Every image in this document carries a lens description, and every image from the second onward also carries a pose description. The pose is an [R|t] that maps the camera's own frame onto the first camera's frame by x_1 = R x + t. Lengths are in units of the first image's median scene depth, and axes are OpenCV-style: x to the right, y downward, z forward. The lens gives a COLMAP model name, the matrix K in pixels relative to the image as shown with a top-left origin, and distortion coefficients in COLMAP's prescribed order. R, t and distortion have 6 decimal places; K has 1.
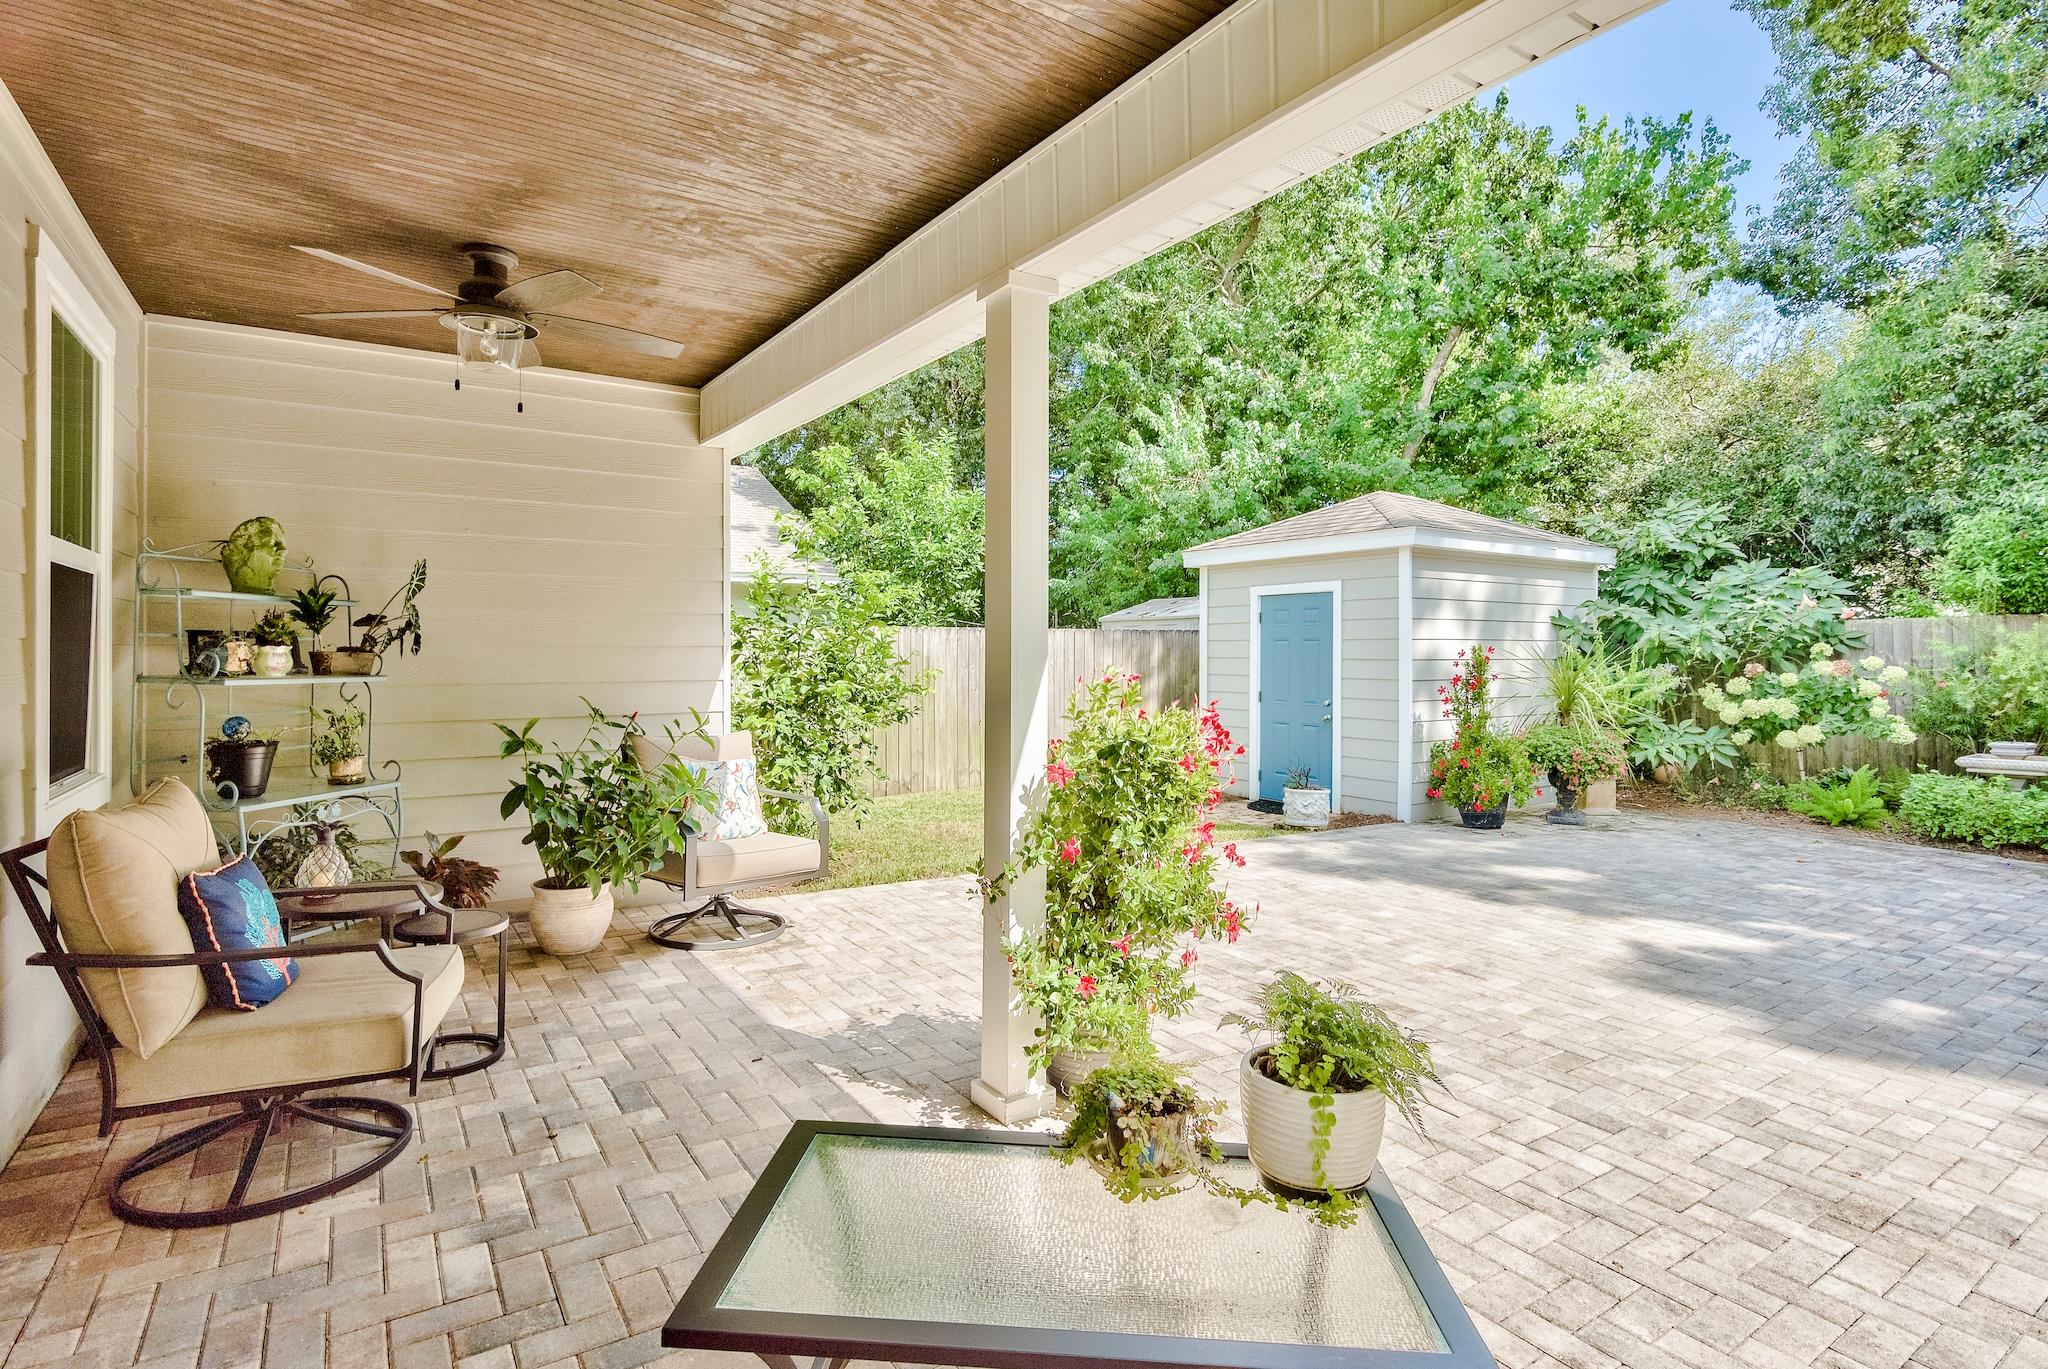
lens RADIAL K [[1025.5, 0, 995.5], [0, 1025.5, 648.4], [0, 0, 1]] dist [-0.010732, 0.001667]
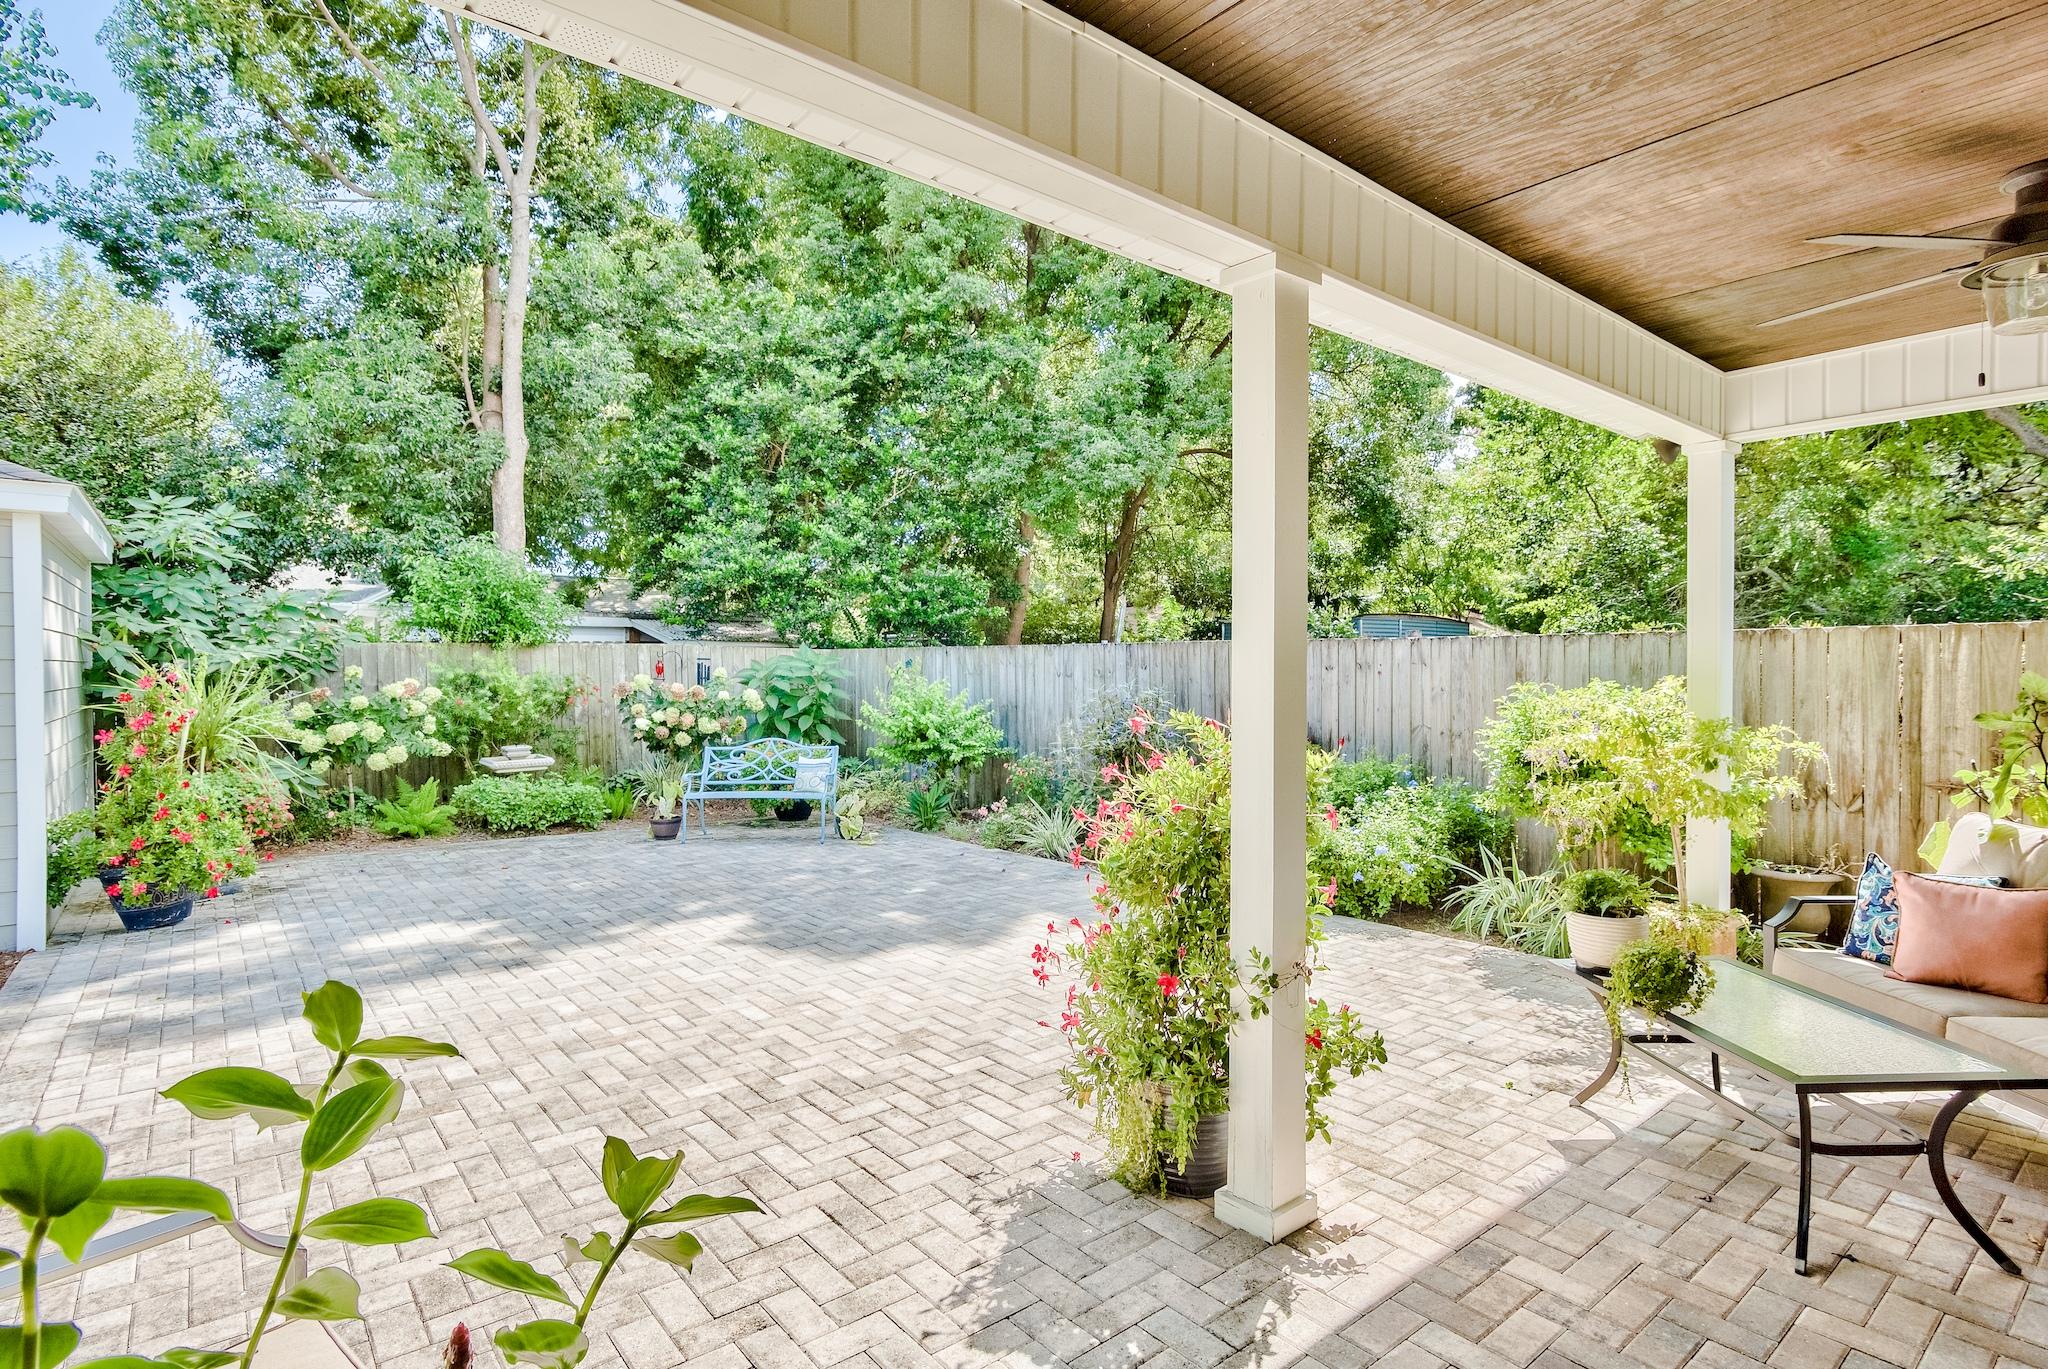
lens RADIAL K [[1025.5, 0, 1040.6], [0, 1025.5, 664.0], [0, 0, 1]] dist [-0.010732, 0.001667]
pose [[-0.116218, -0.002394, 0.993221, -0.246517], [0.002486, 0.999993, 0.002701, -0.006626], [-0.993221, 0.002783, -0.116211, 0.389929]]
